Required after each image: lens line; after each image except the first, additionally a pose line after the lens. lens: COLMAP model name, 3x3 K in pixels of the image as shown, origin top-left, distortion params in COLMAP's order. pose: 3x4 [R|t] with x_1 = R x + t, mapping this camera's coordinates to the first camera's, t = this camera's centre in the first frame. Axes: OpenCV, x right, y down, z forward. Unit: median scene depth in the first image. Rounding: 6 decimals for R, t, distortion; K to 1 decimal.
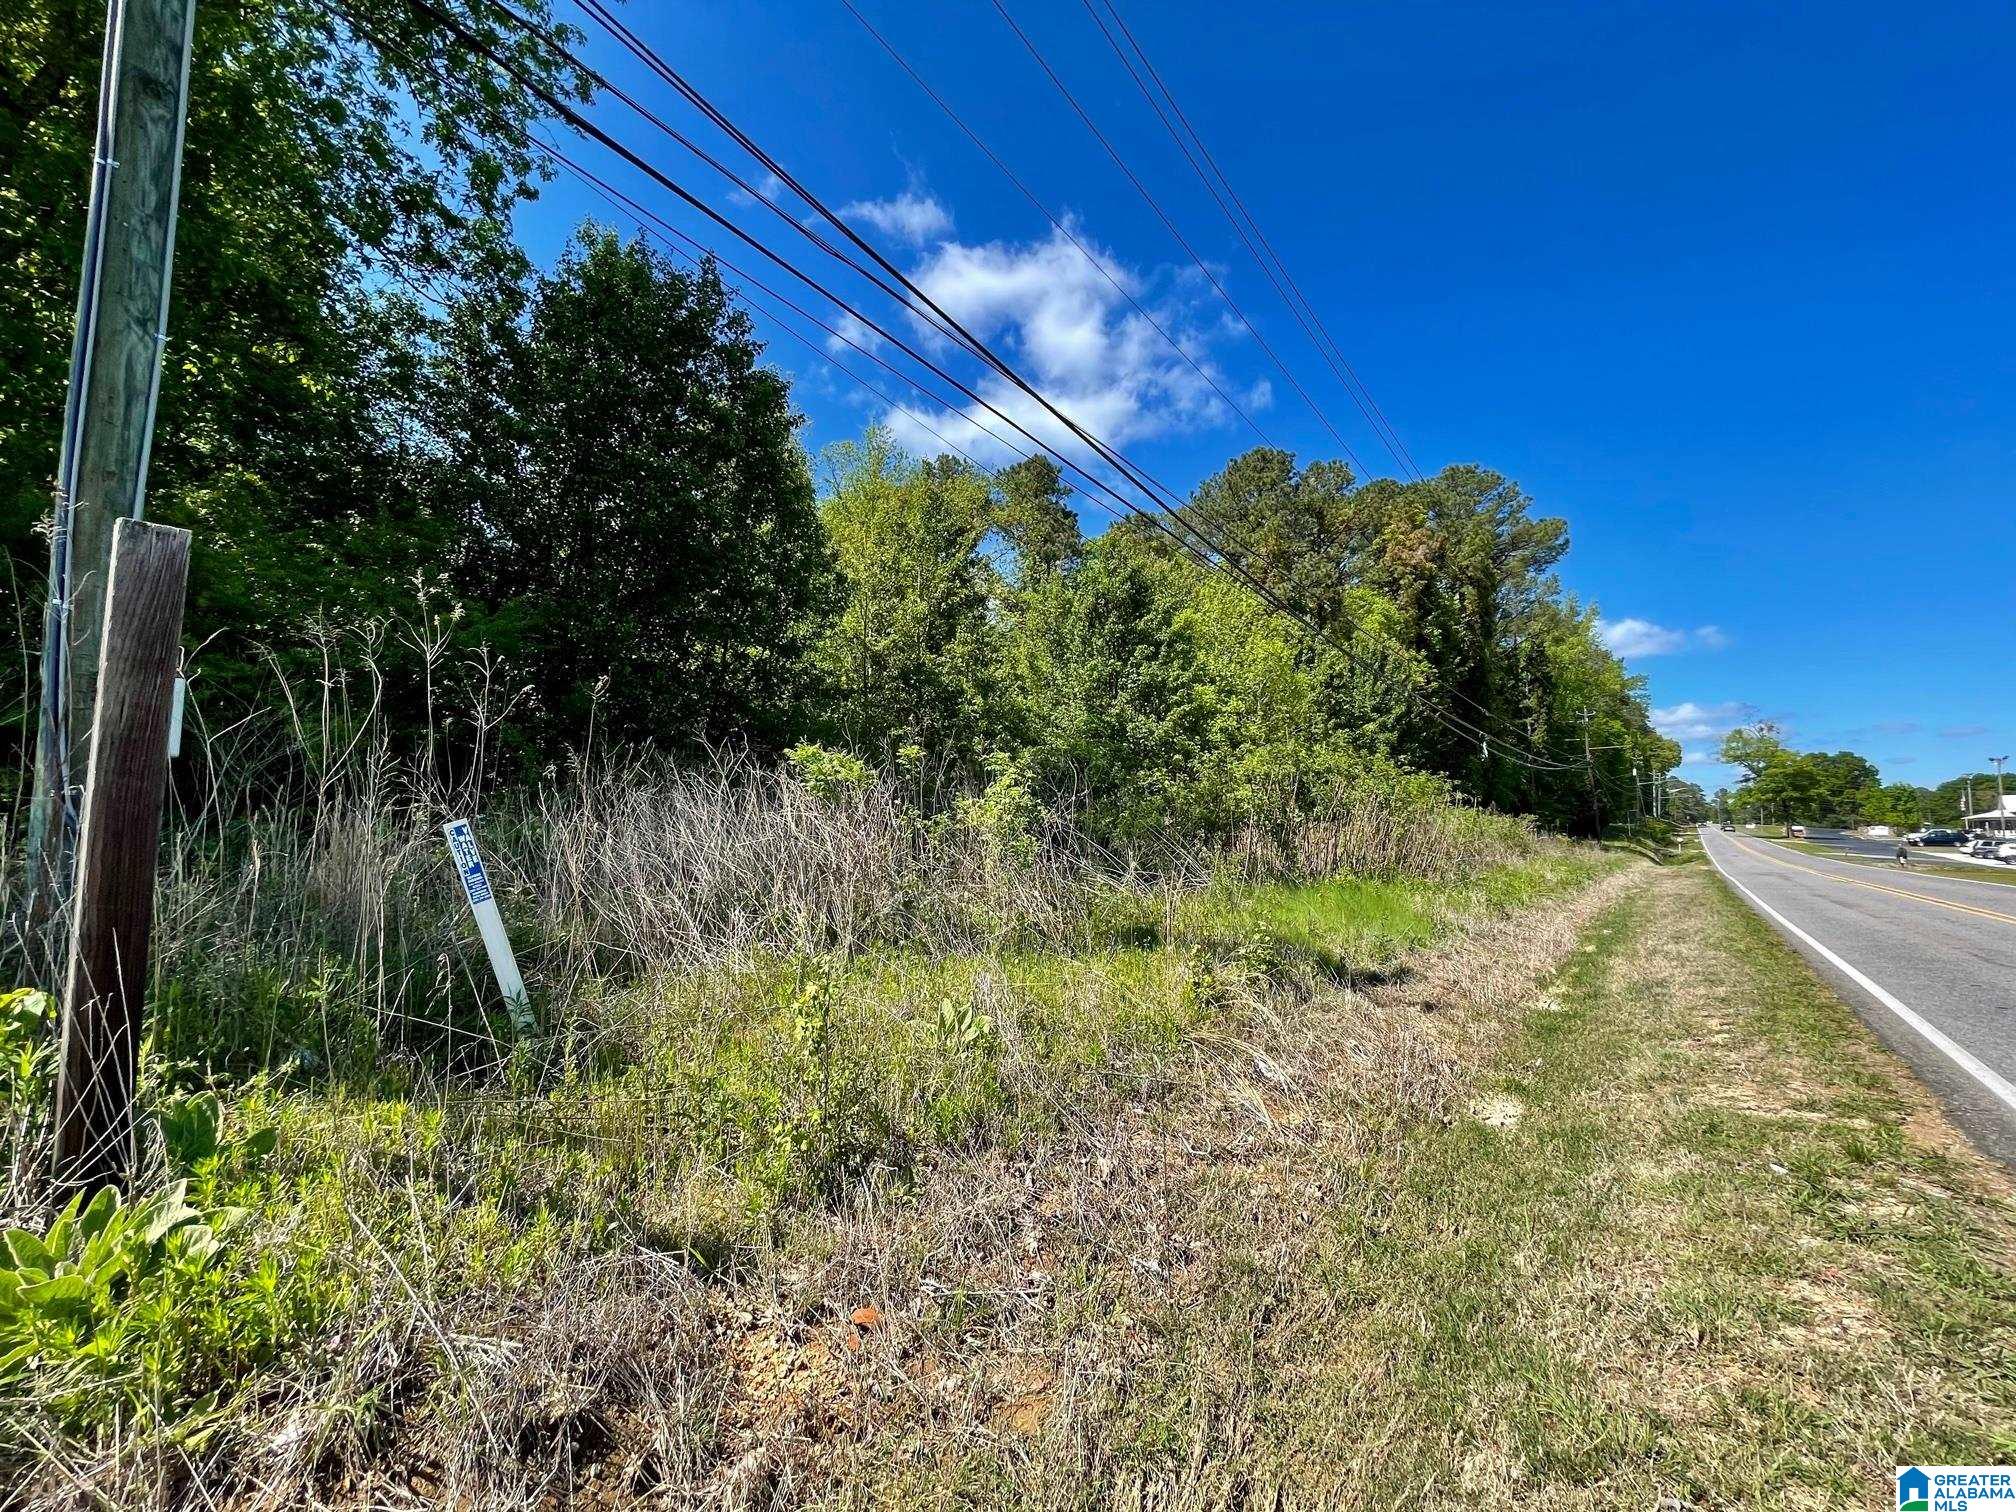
lens RADIAL K [[809.5, 0, 1001.8], [0, 809.5, 754.1], [0, 0, 1]] dist [-0.000430, -0.000796]
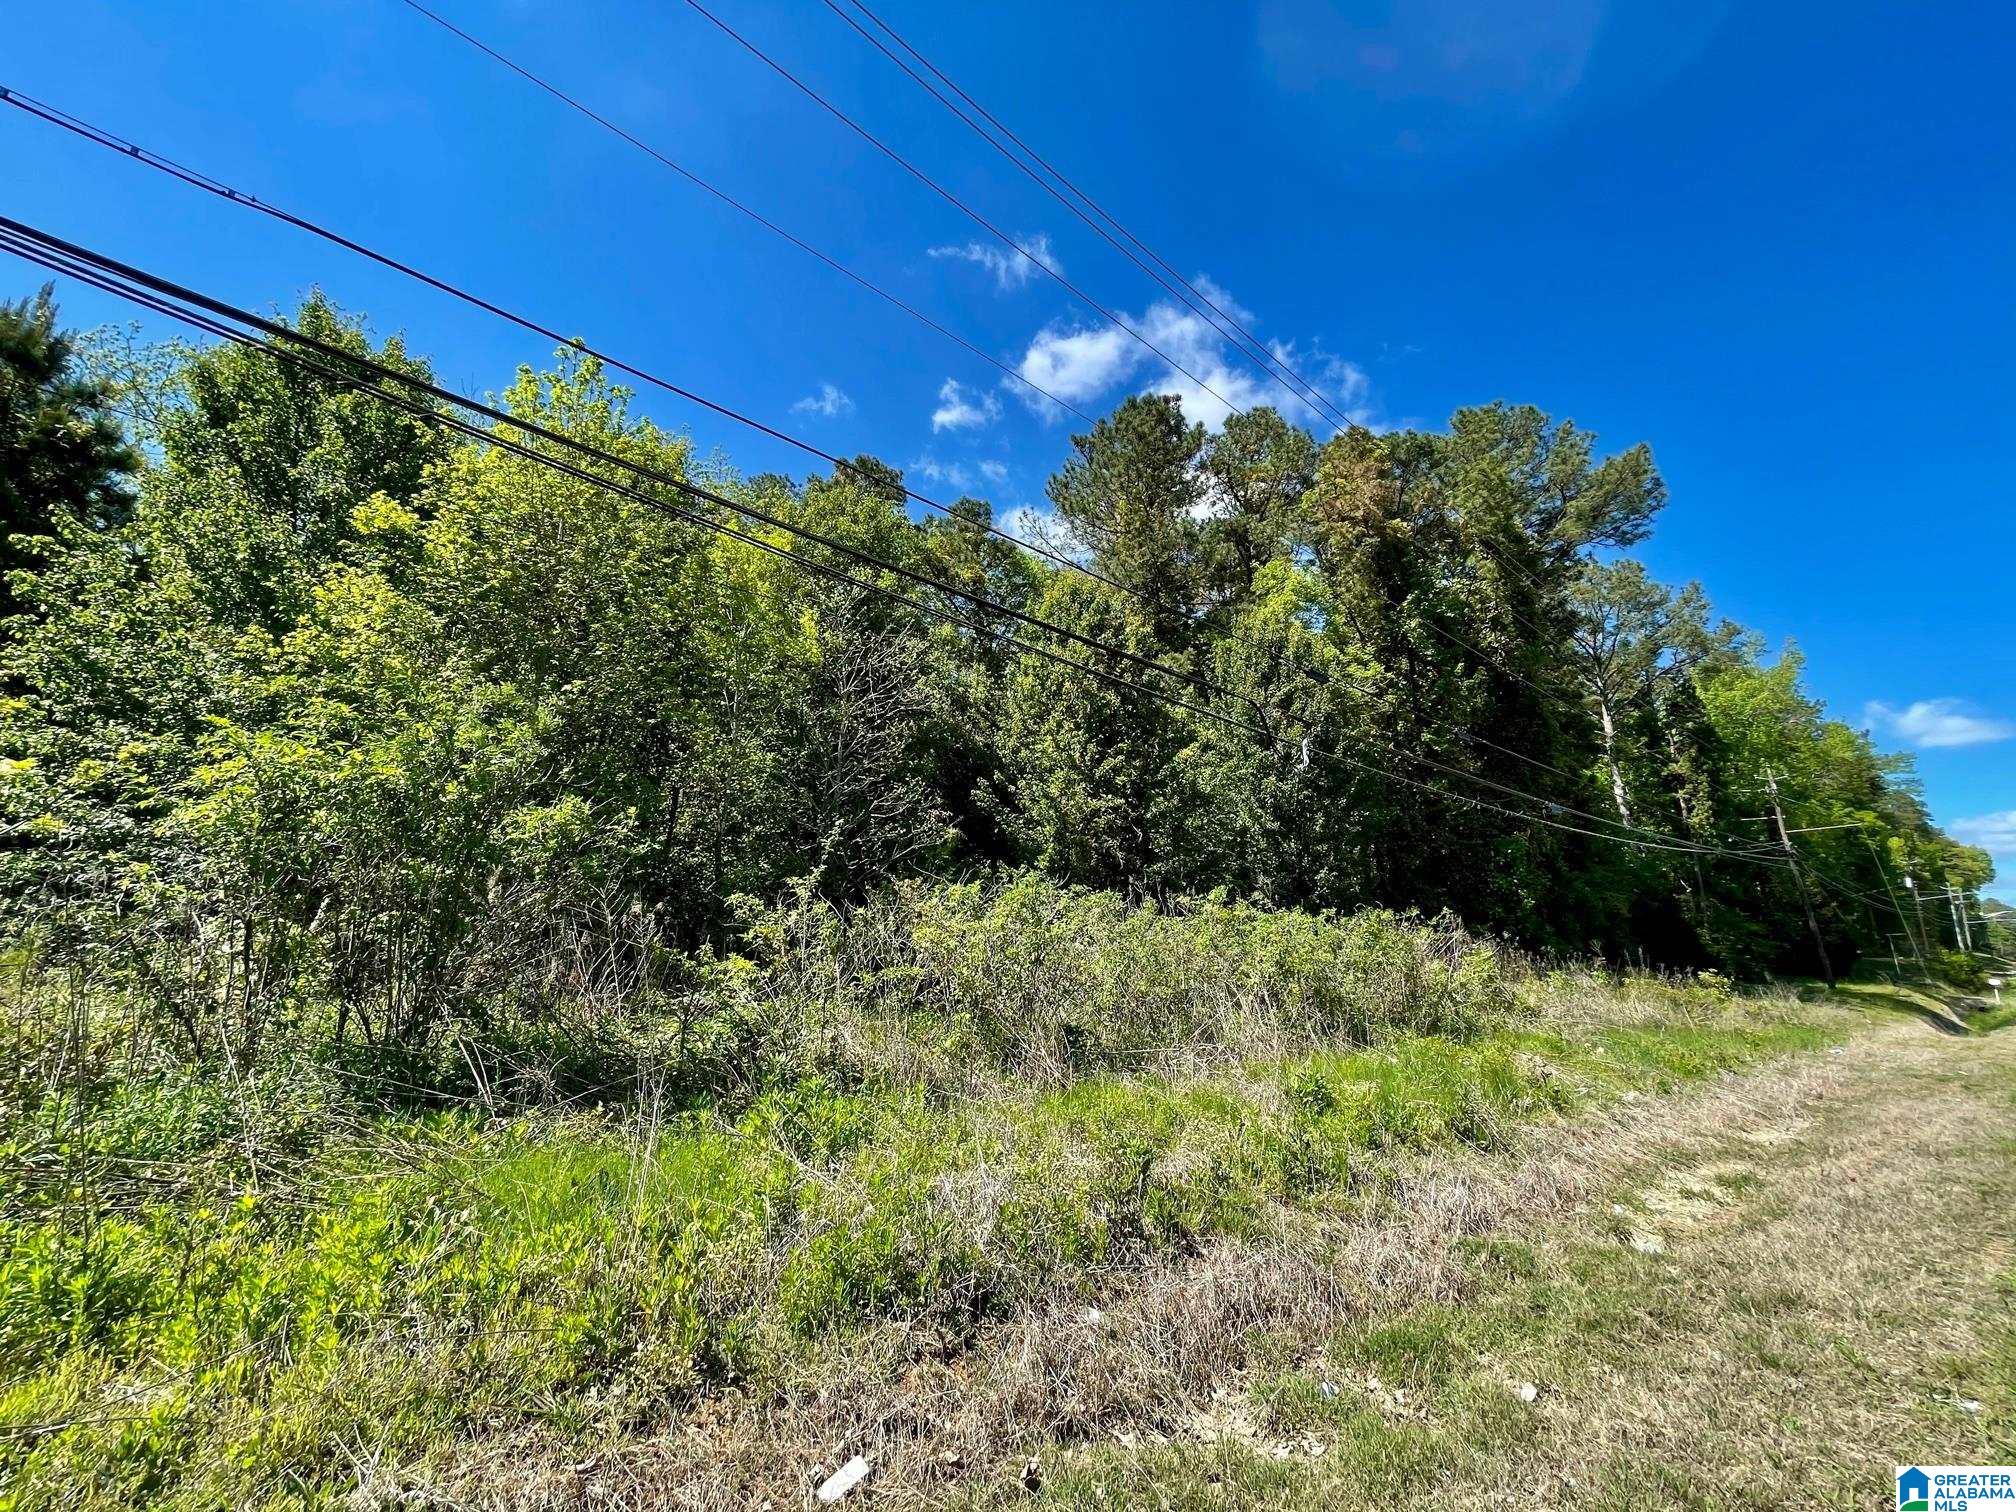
lens RADIAL K [[809.5, 0, 1001.8], [0, 809.5, 754.1], [0, 0, 1]] dist [-0.000430, -0.000796]
pose [[0.980501, 0.011712, -0.196163, 0.166518], [-0.033530, 0.993556, -0.108272, 0.013231], [0.193630, 0.112738, 0.974575, 0.163562]]
